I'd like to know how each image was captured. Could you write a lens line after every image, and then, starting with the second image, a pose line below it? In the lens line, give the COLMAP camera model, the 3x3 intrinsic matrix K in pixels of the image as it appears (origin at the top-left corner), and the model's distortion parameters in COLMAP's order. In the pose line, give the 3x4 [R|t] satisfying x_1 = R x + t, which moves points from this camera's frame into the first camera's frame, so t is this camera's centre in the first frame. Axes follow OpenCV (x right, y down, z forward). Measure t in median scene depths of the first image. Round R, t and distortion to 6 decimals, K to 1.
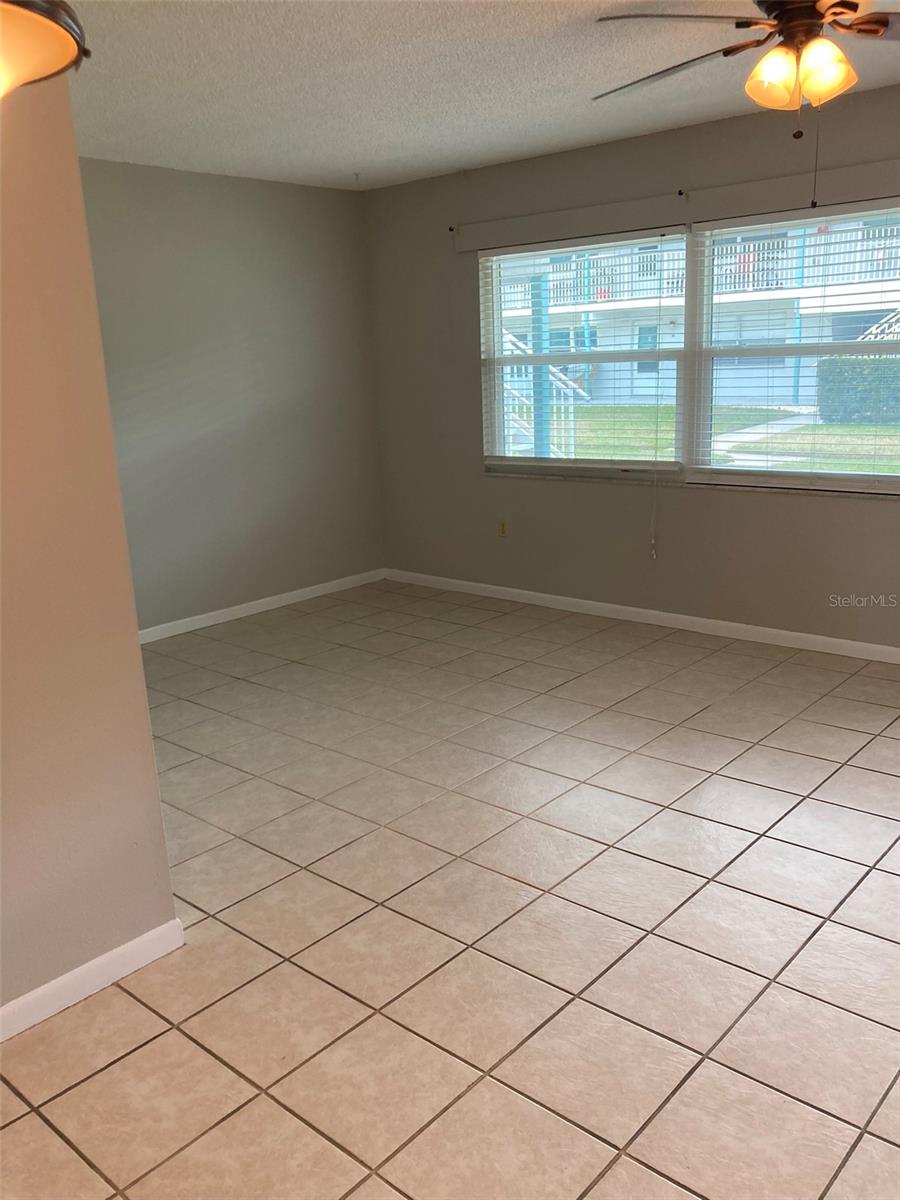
lens RADIAL K [[981.0, 0, 449.2], [0, 981.0, 608.0], [0, 0, 1]] dist [0.027697, -0.031936]
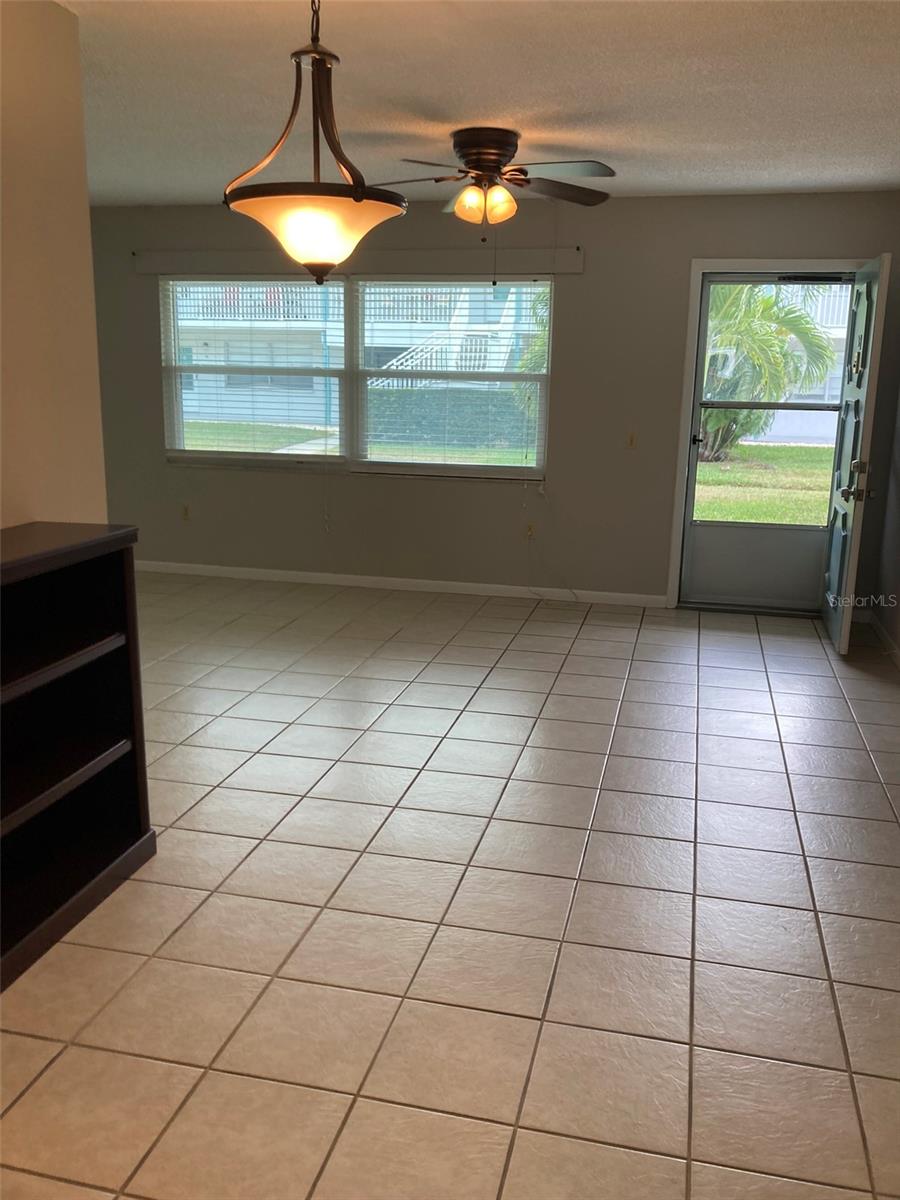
lens RADIAL K [[981.0, 0, 466.3], [0, 981.0, 583.7], [0, 0, 1]] dist [0.027697, -0.031936]
pose [[0.876587, -0.045479, 0.479090, -0.352172], [0.067487, 0.997304, -0.028809, 0.094683], [-0.476489, 0.057586, 0.877293, -0.274971]]
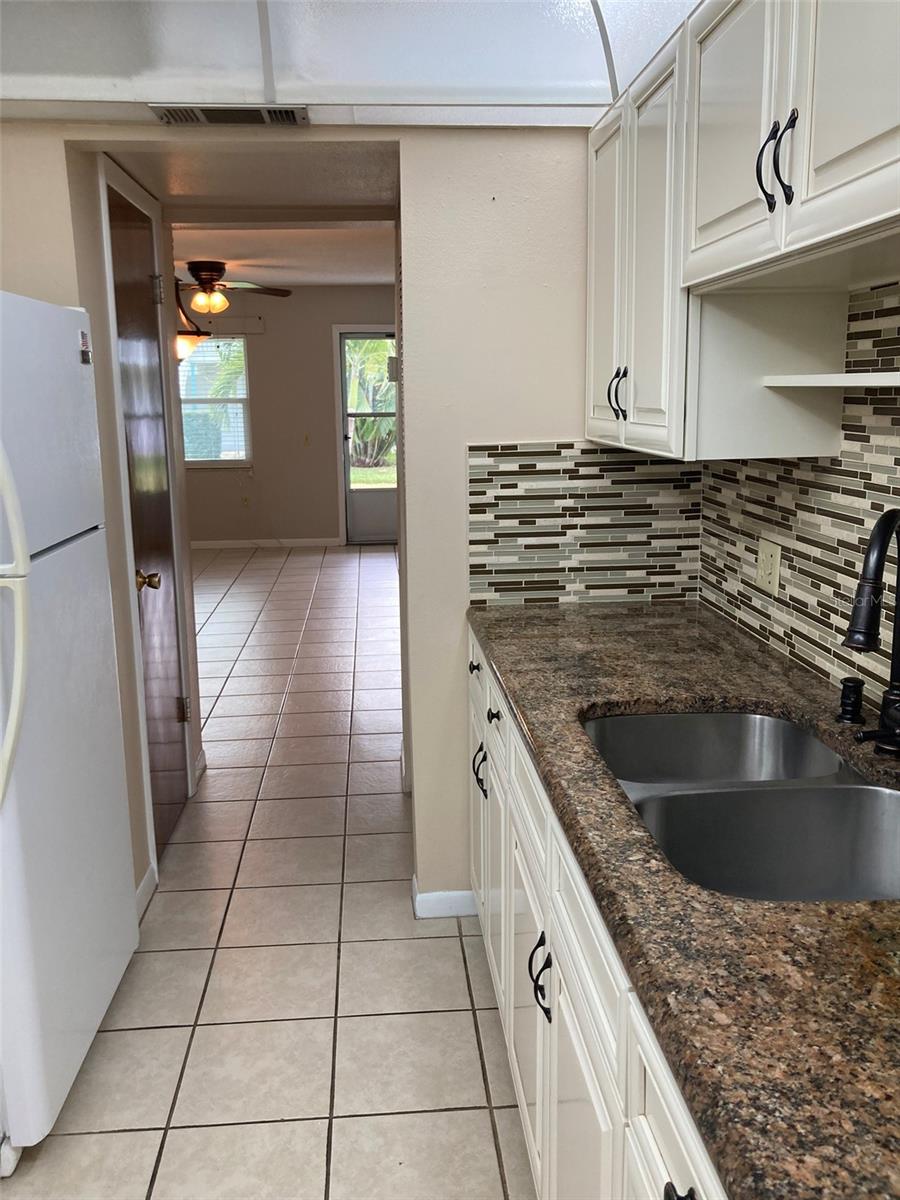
lens RADIAL K [[981.0, 0, 442.1], [0, 981.0, 600.5], [0, 0, 1]] dist [0.027697, -0.031936]
pose [[0.691821, -0.122662, 0.711574, -0.955608], [0.173480, 0.984837, 0.001104, 0.304882], [-0.700919, 0.122680, 0.702611, -0.992395]]
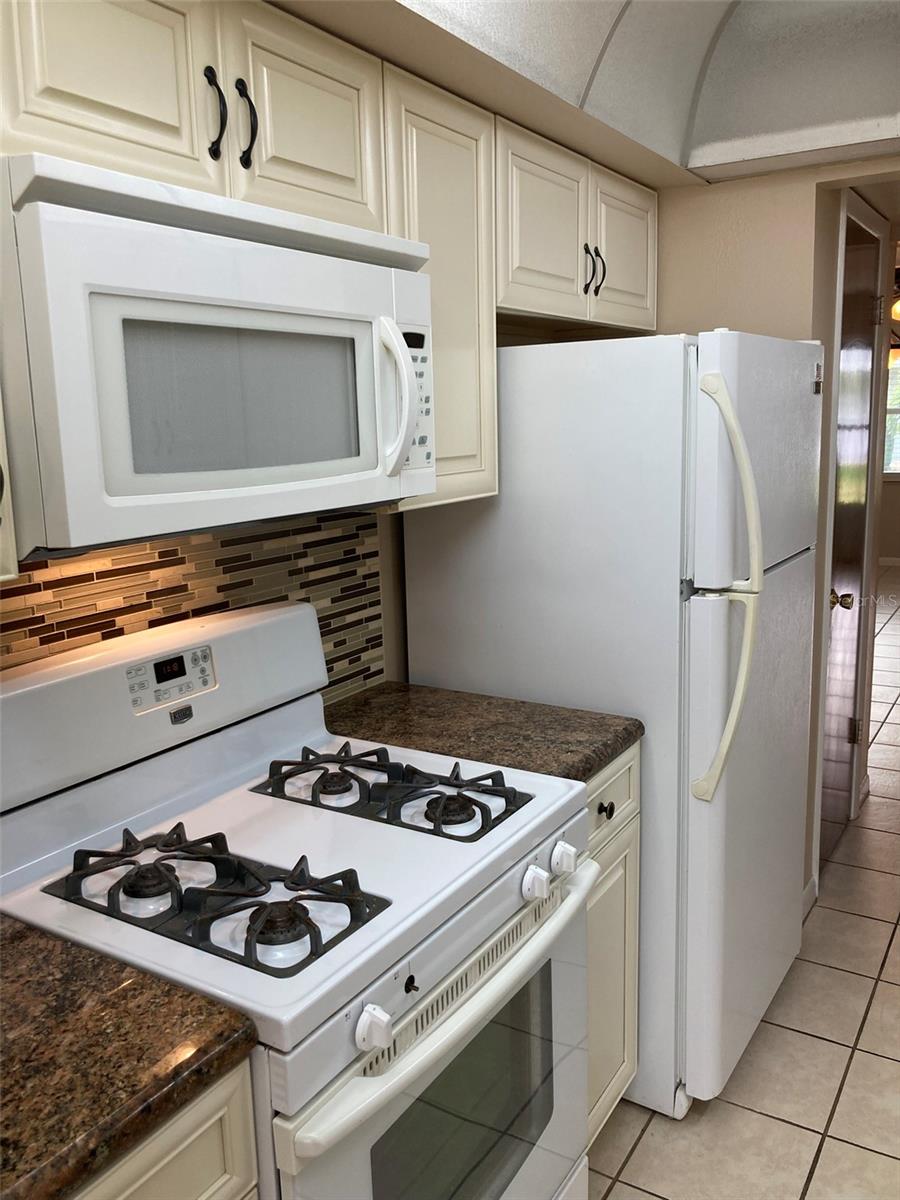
lens RADIAL K [[981.0, 0, 459.9], [0, 981.0, 598.9], [0, 0, 1]] dist [0.027697, -0.031936]
pose [[0.983997, -0.029590, 0.175709, -0.981287], [0.043820, 0.996016, -0.077664, 0.300380], [-0.172711, 0.084121, 0.981374, -1.001013]]
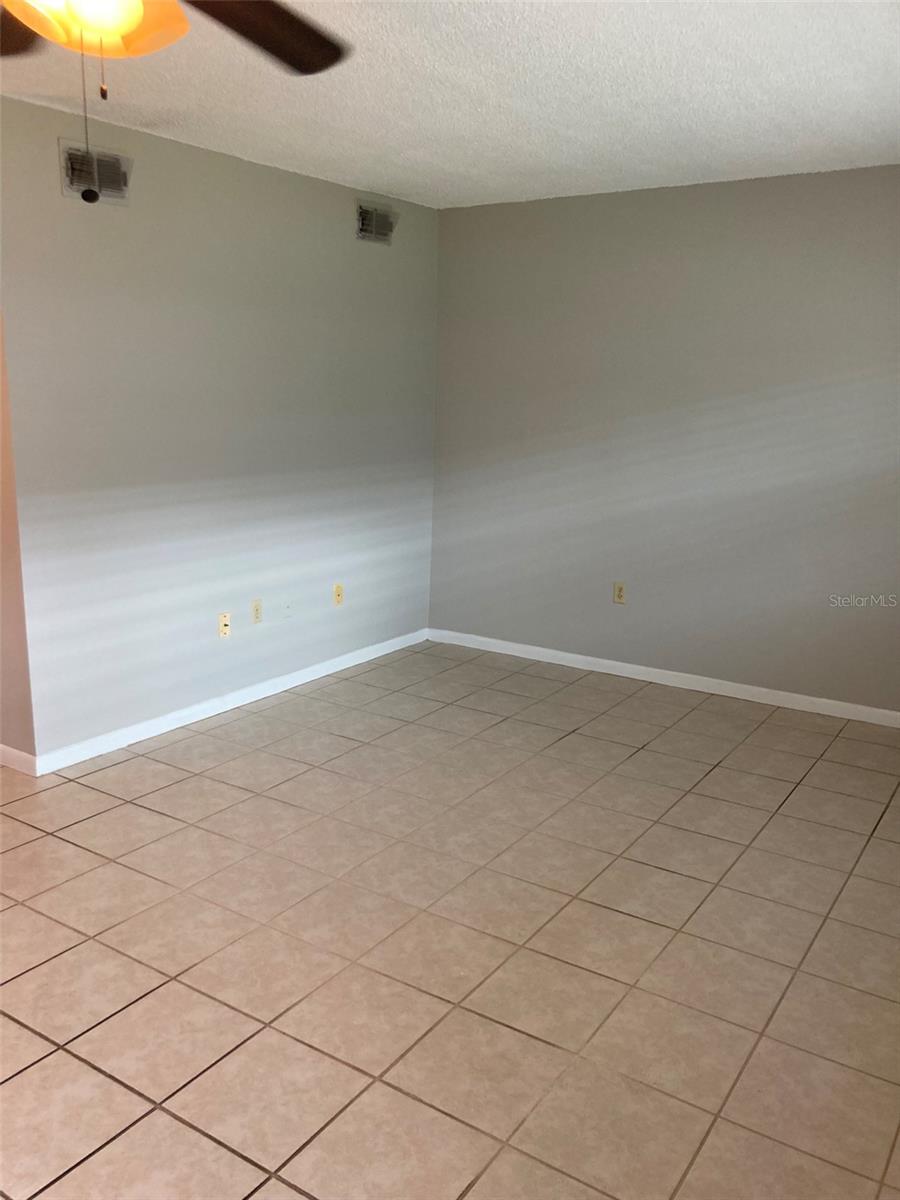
lens RADIAL K [[981.0, 0, 442.2], [0, 981.0, 604.0], [0, 0, 1]] dist [0.027697, -0.031936]
pose [[0.144553, 0.259522, -0.954858, 0.819634], [-0.276451, 0.937158, 0.212860, -0.268672], [0.950094, 0.233202, 0.207214, 0.864489]]
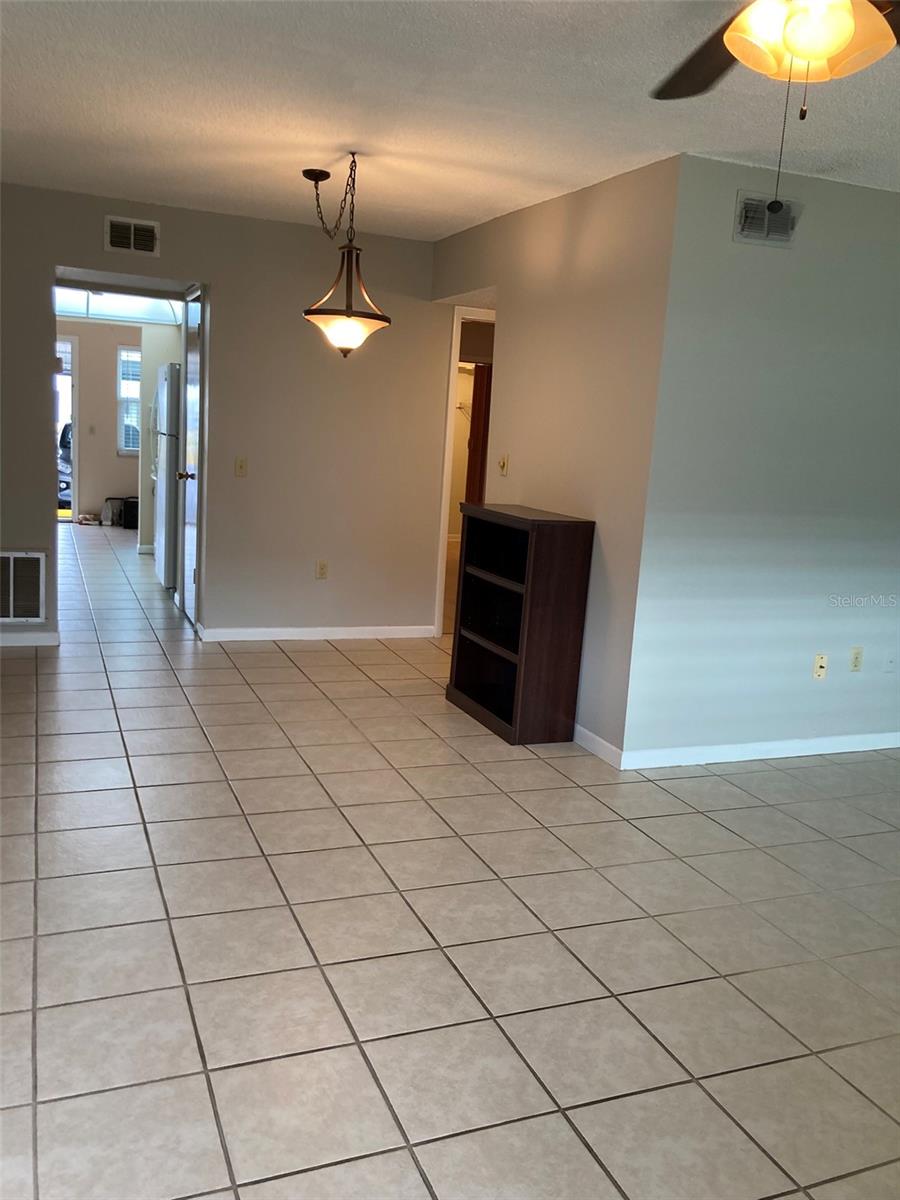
lens RADIAL K [[981.0, 0, 448.9], [0, 981.0, 595.1], [0, 0, 1]] dist [0.027697, -0.031936]
pose [[-0.434896, 0.166650, -0.884925, 0.857785], [-0.272227, 0.912411, 0.305612, -0.229877], [0.858346, 0.373810, -0.351438, 0.867205]]
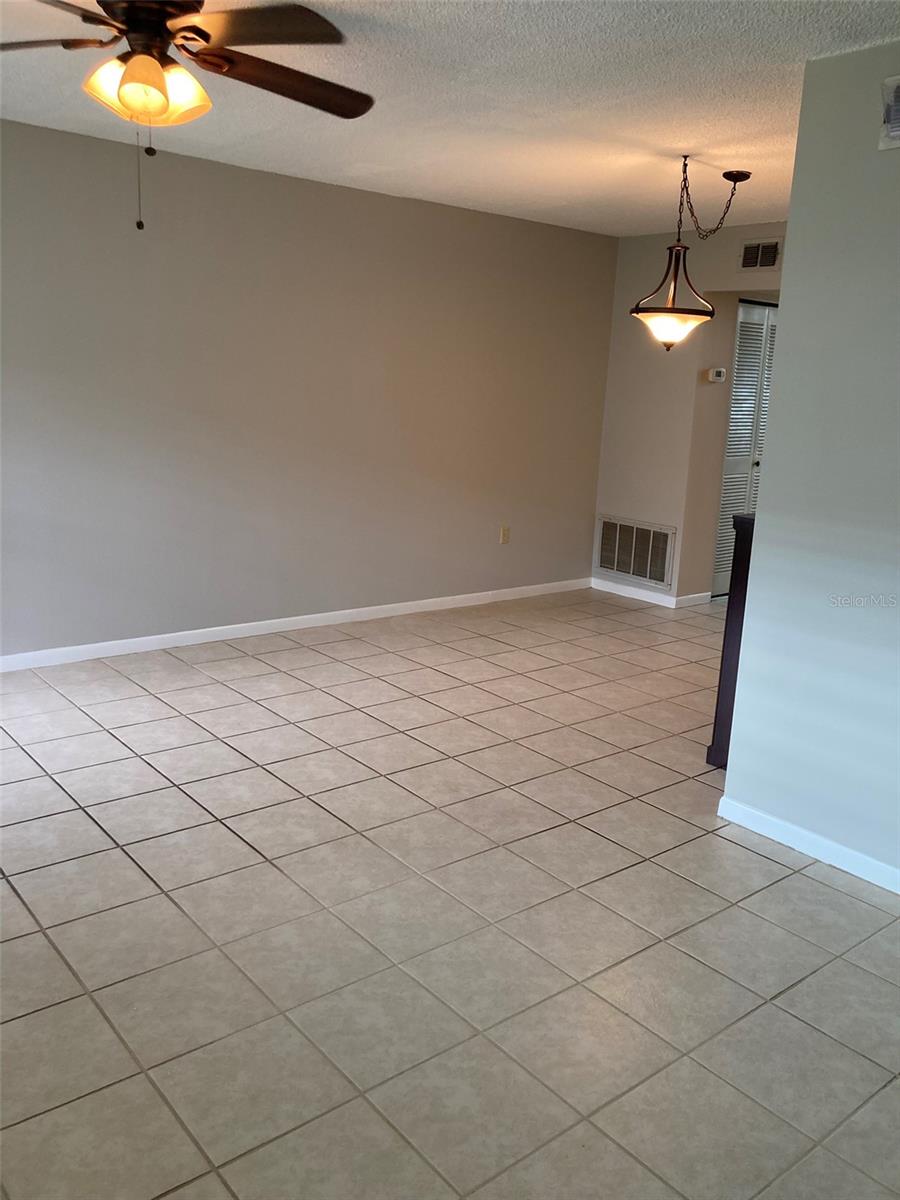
lens RADIAL K [[981.0, 0, 474.4], [0, 981.0, 602.1], [0, 0, 1]] dist [0.027697, -0.031936]
pose [[-0.991268, -0.036135, 0.126811, -0.071794], [0.025939, 0.889489, 0.456219, -0.383828], [-0.129283, 0.455525, -0.880785, 1.494768]]
